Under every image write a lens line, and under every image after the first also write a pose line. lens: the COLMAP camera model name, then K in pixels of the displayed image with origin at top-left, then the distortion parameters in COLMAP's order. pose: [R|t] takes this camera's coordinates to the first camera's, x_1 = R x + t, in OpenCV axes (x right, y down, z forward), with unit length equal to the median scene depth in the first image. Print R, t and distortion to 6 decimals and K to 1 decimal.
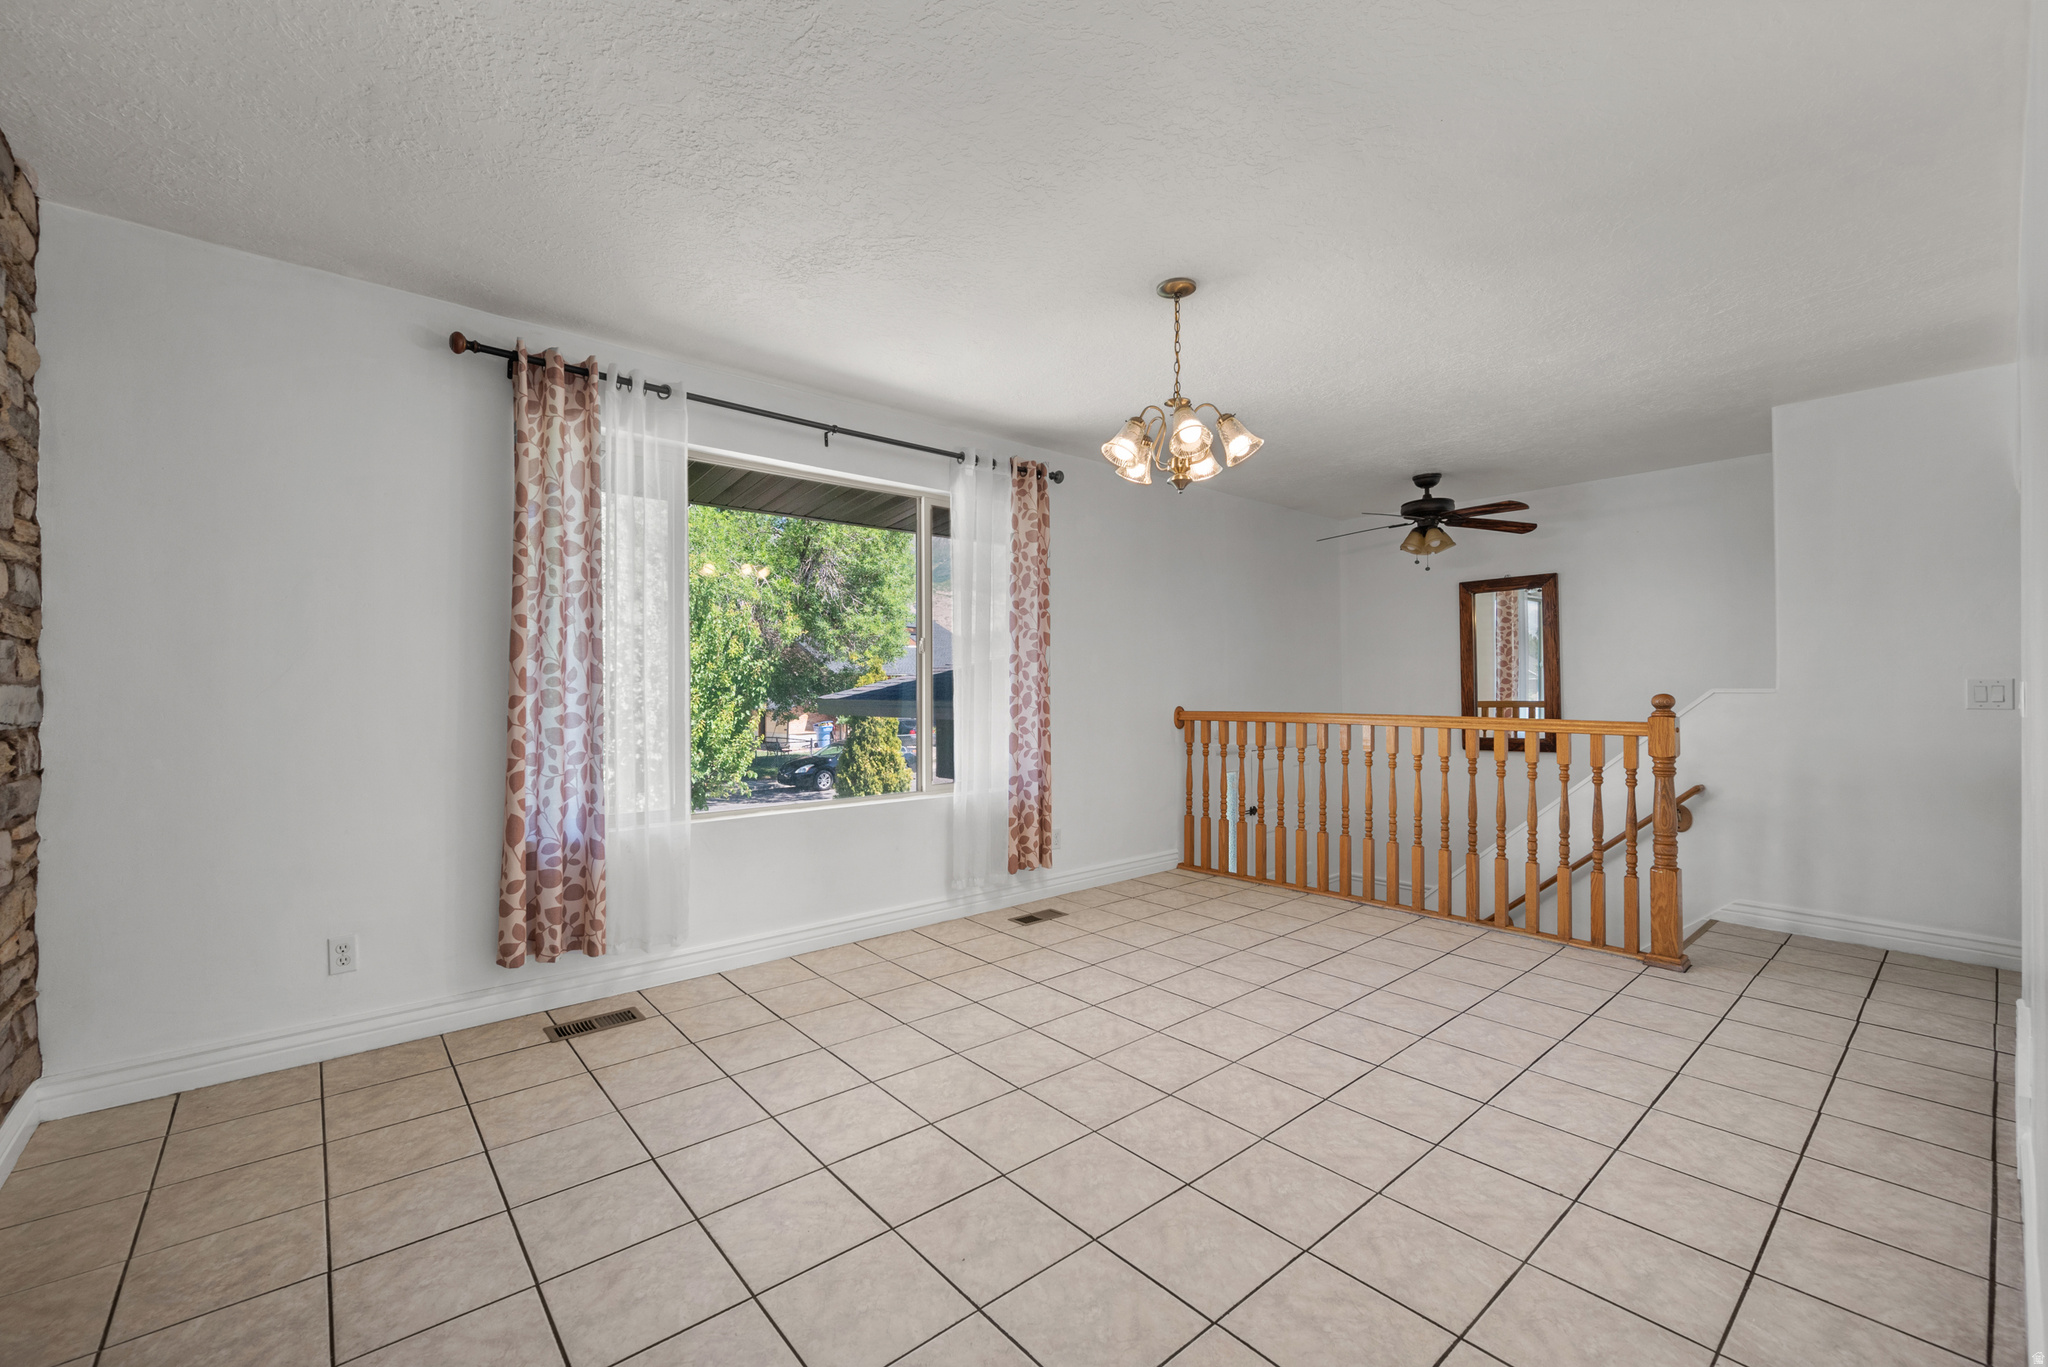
lens RADIAL K [[840.9, 0, 1028.0], [0, 840.9, 682.4], [0, 0, 1]] dist [0.001335, 0.000527]
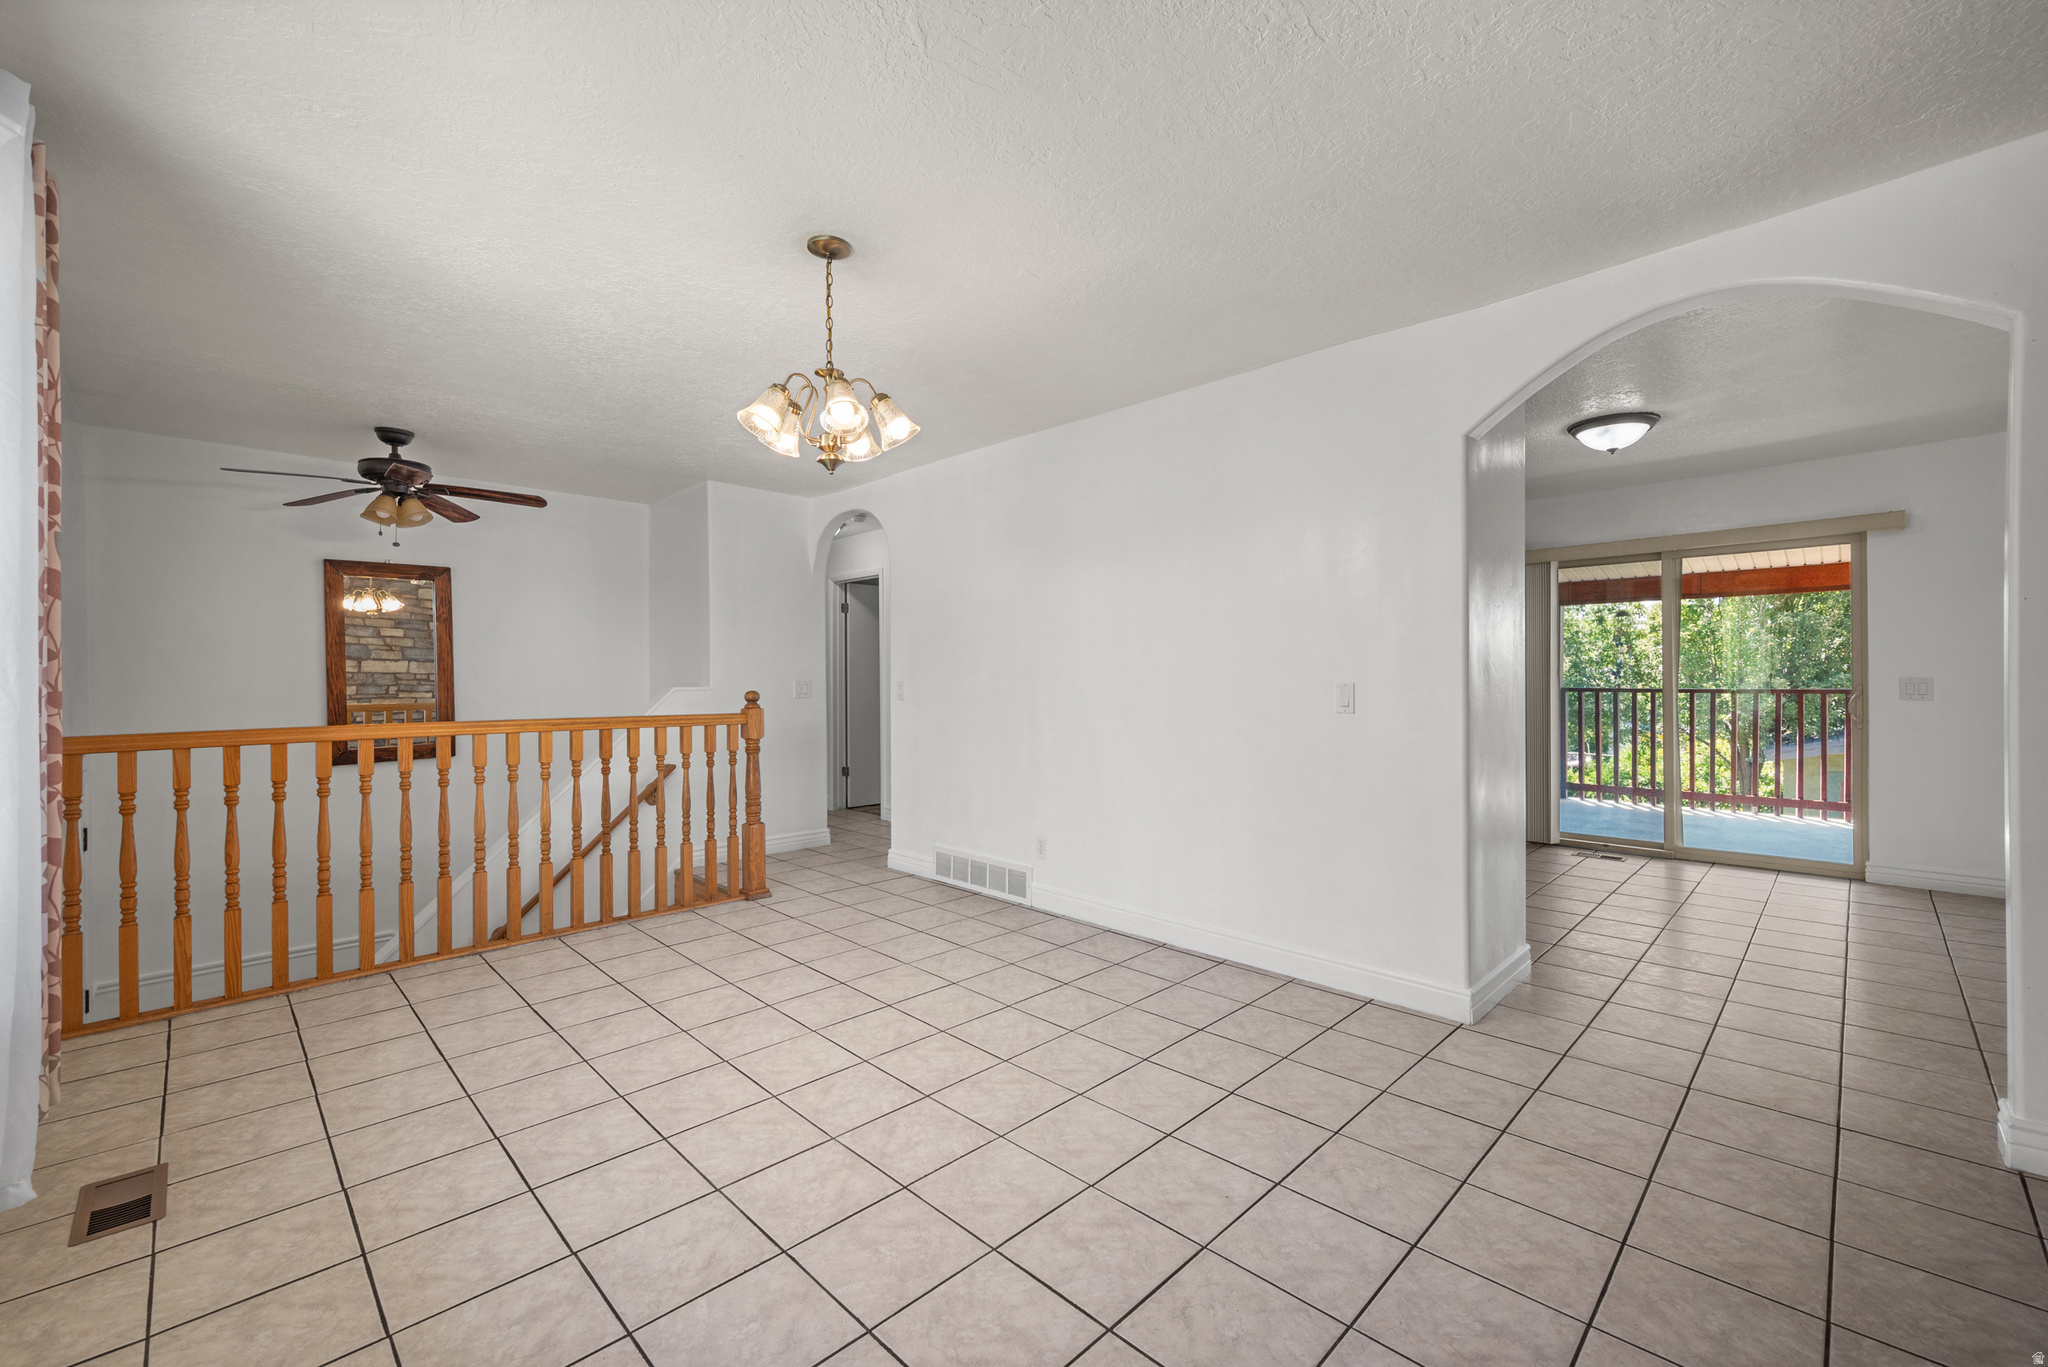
lens RADIAL K [[840.9, 0, 1026.8], [0, 840.9, 681.9], [0, 0, 1]] dist [0.001335, 0.000527]
pose [[-0.077877, 0.001237, 0.996962, -0.587884], [0.002064, 0.999997, -0.001079, 0.001996], [-0.996961, 0.001974, -0.077879, 0.679196]]
